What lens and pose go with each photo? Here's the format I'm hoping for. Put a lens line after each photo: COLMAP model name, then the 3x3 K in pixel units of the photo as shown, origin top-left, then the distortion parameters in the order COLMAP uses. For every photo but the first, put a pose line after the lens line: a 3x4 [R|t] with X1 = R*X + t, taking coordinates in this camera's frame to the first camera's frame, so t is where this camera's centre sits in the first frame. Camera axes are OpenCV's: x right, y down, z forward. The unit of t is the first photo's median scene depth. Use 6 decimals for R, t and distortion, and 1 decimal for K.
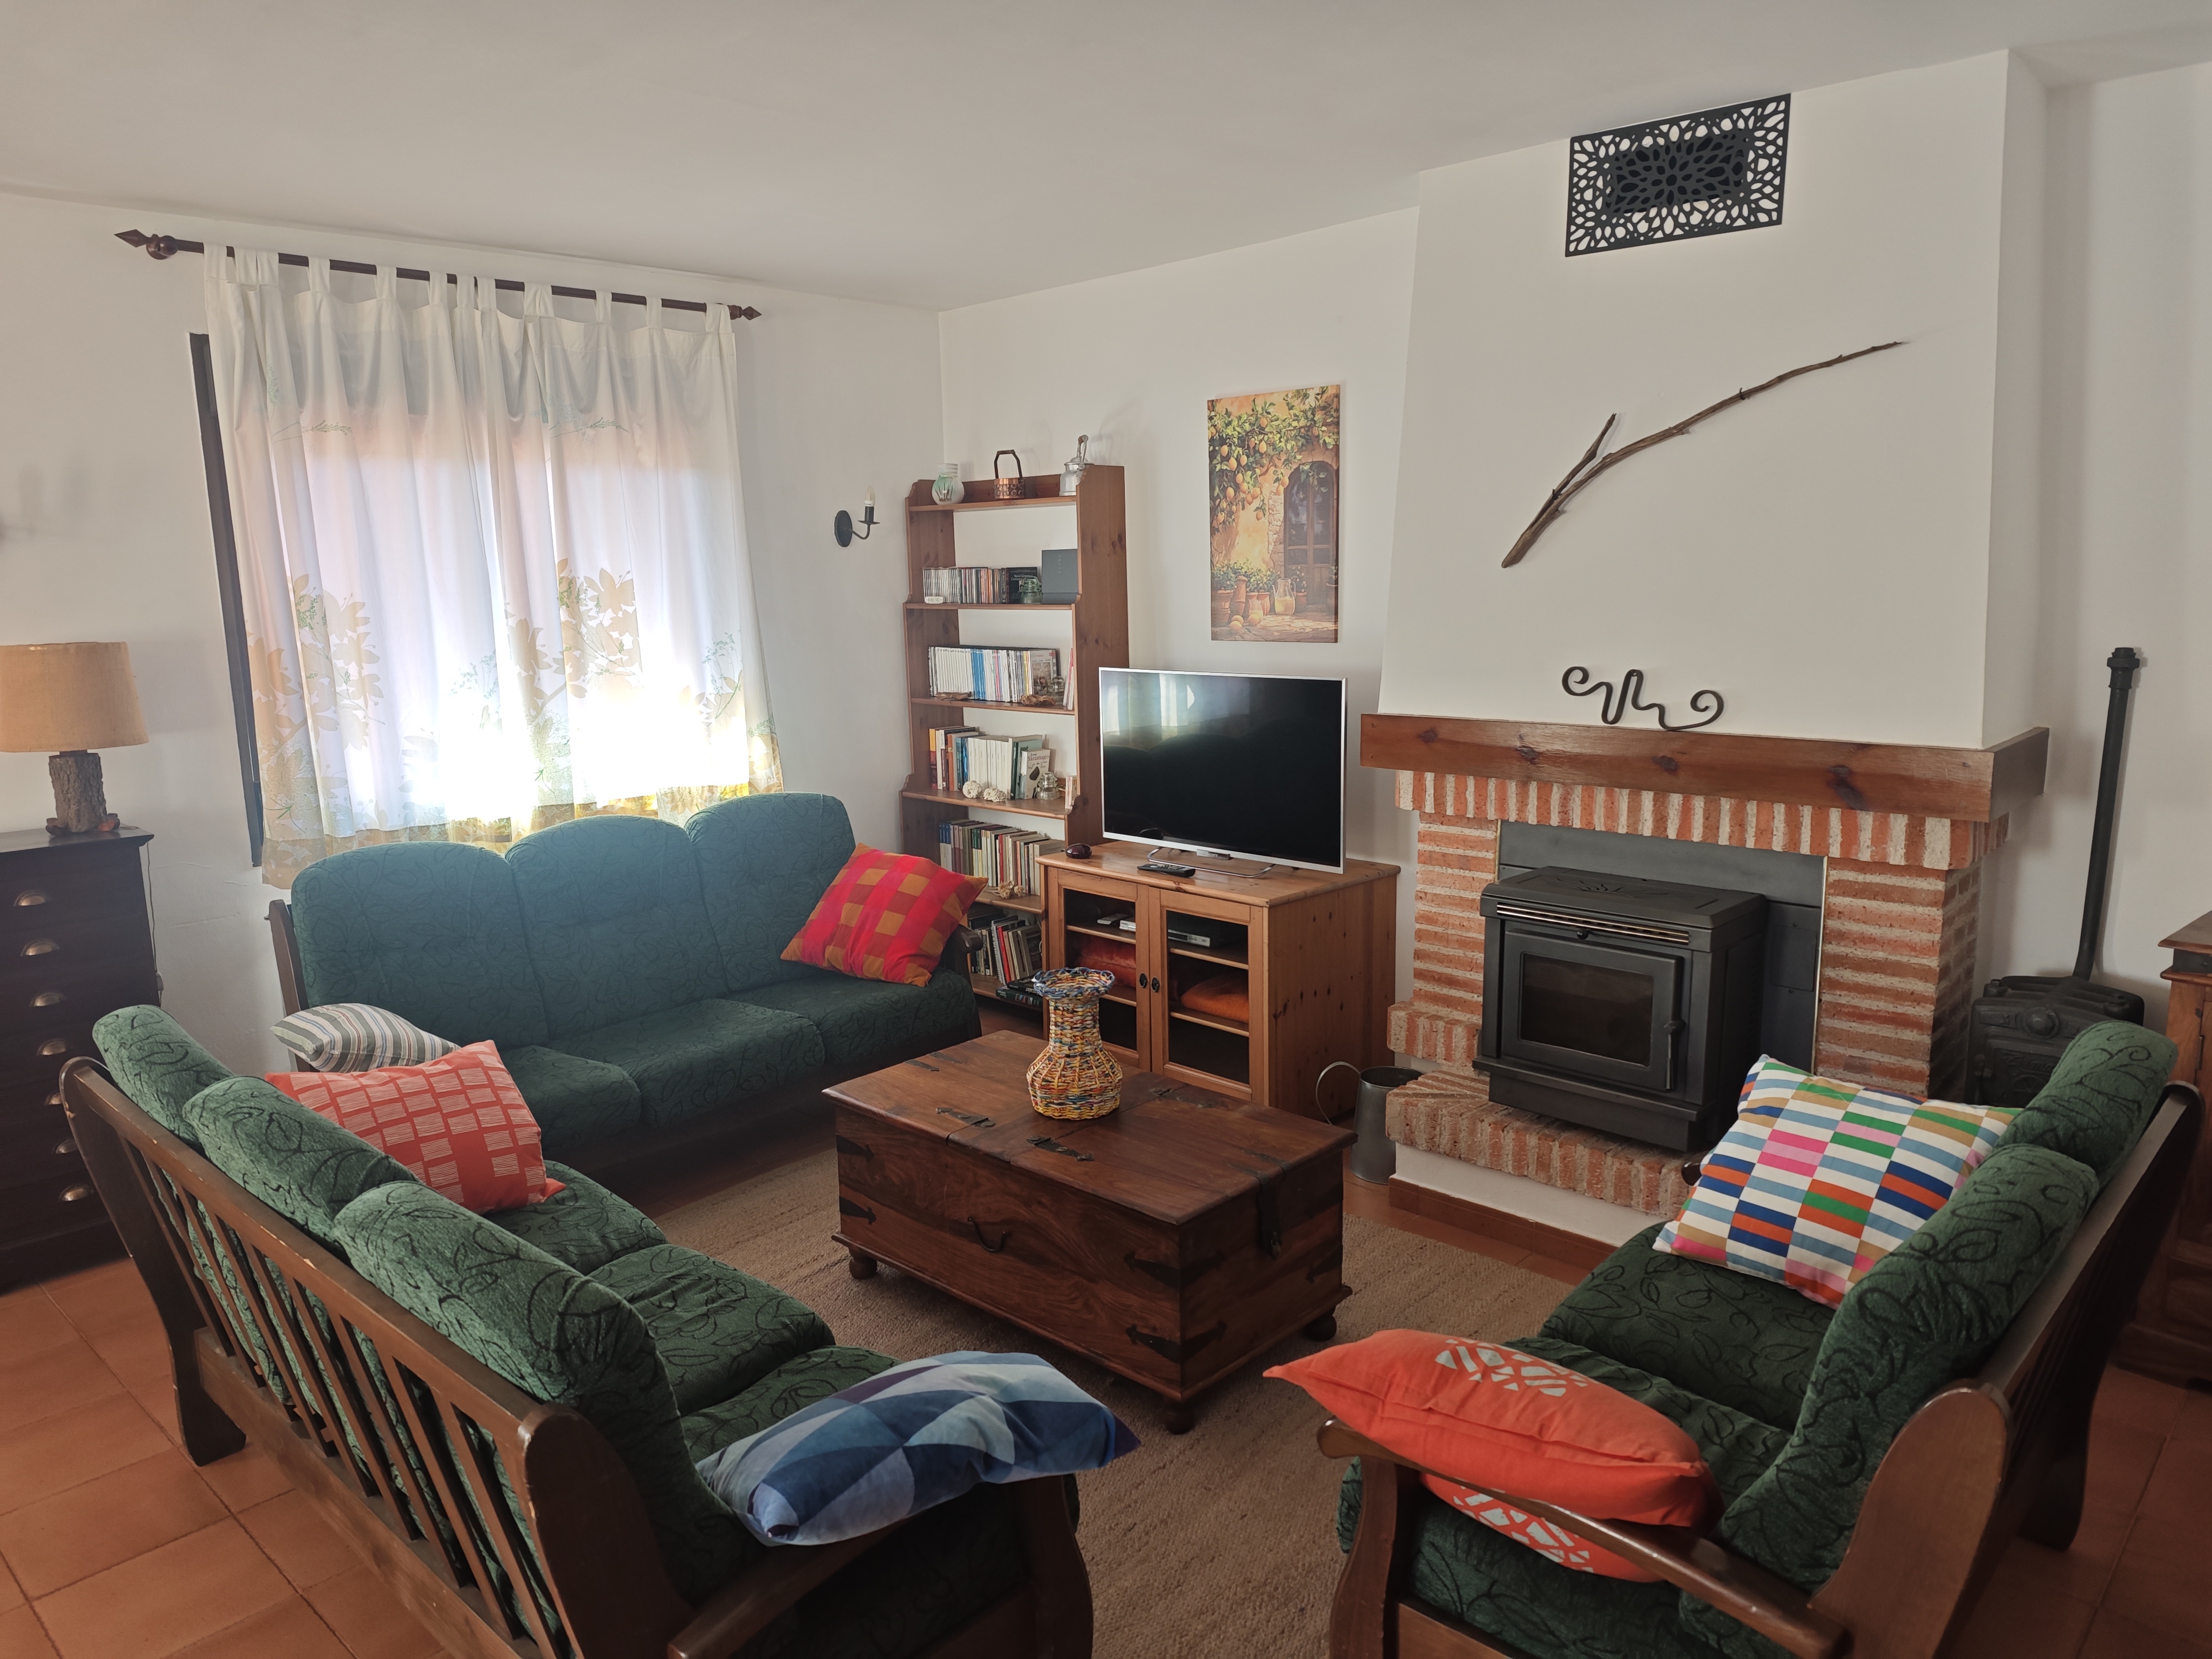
lens RADIAL K [[1517.1, 0, 1108.2], [0, 1517.1, 852.7], [0, 0, 1]] dist [-0.039723, -0.004173]
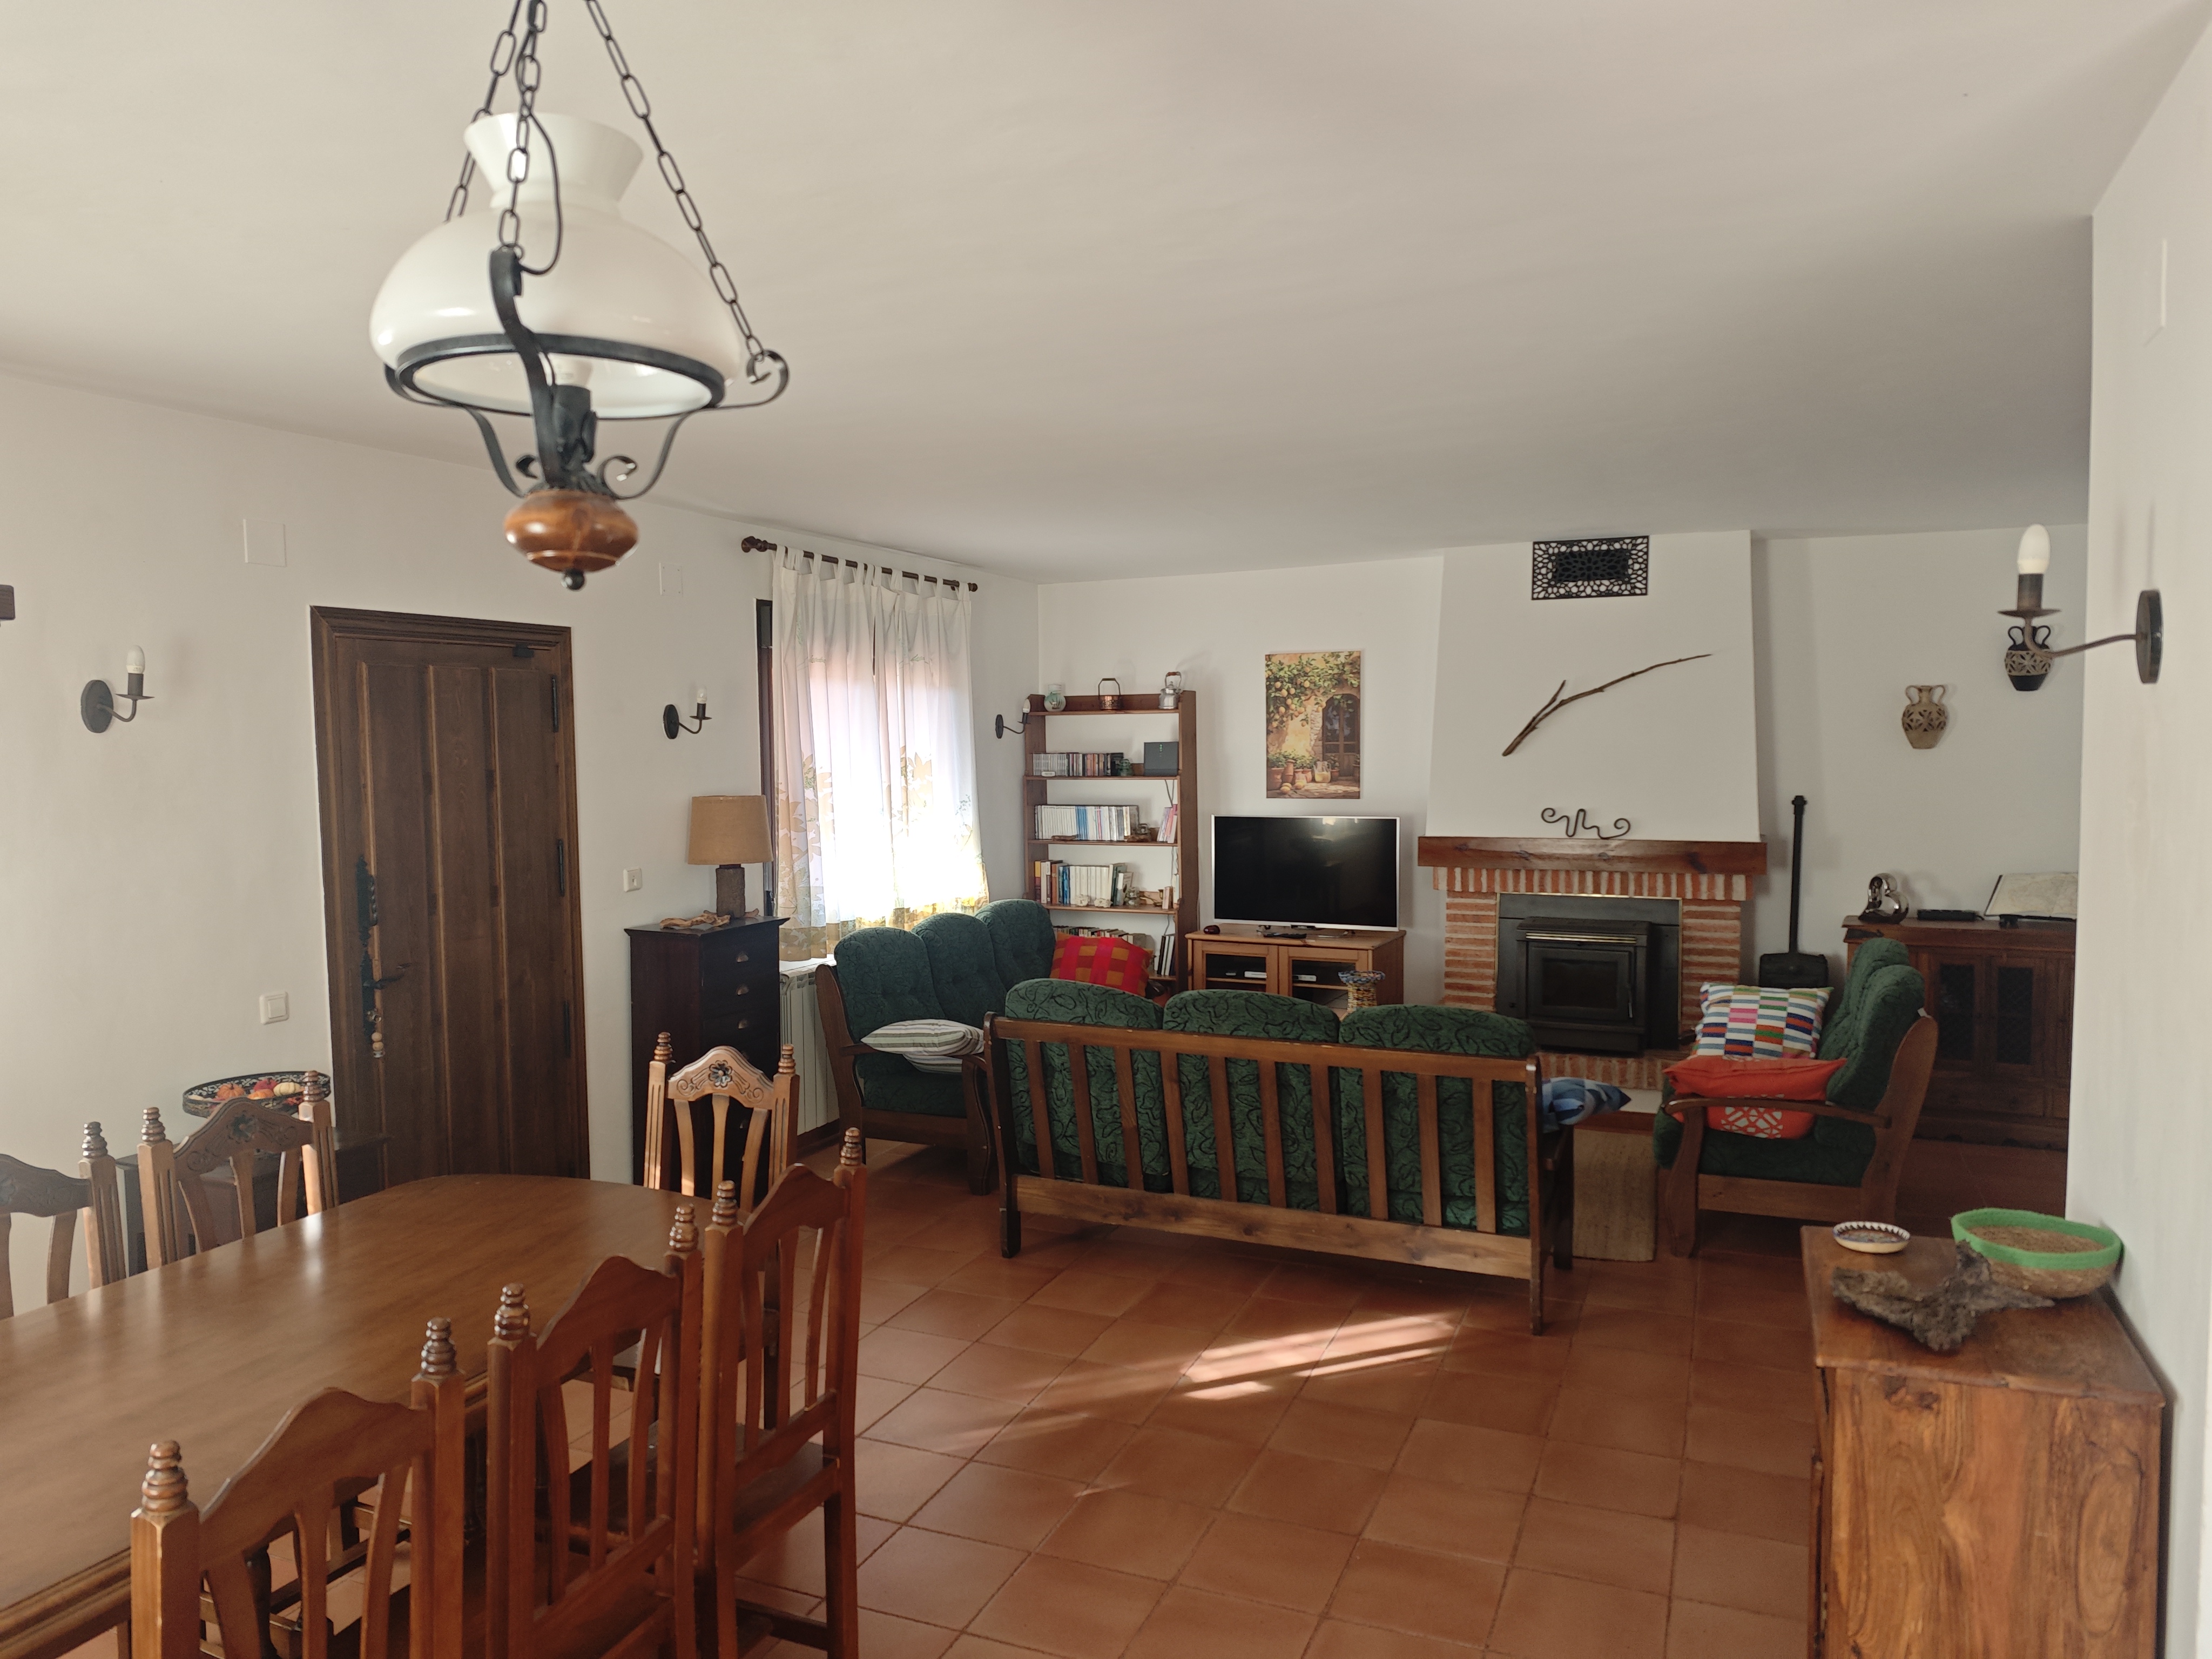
lens RADIAL K [[1448.9, 0, 1106.0], [0, 1448.9, 829.5], [0, 0, 1]] dist [-0.031024, -0.000616]
pose [[0.946158, -0.009397, 0.323568, -0.737996], [0.051134, 0.991367, -0.120733, 0.087280], [-0.319640, 0.130778, 0.938471, -0.487218]]
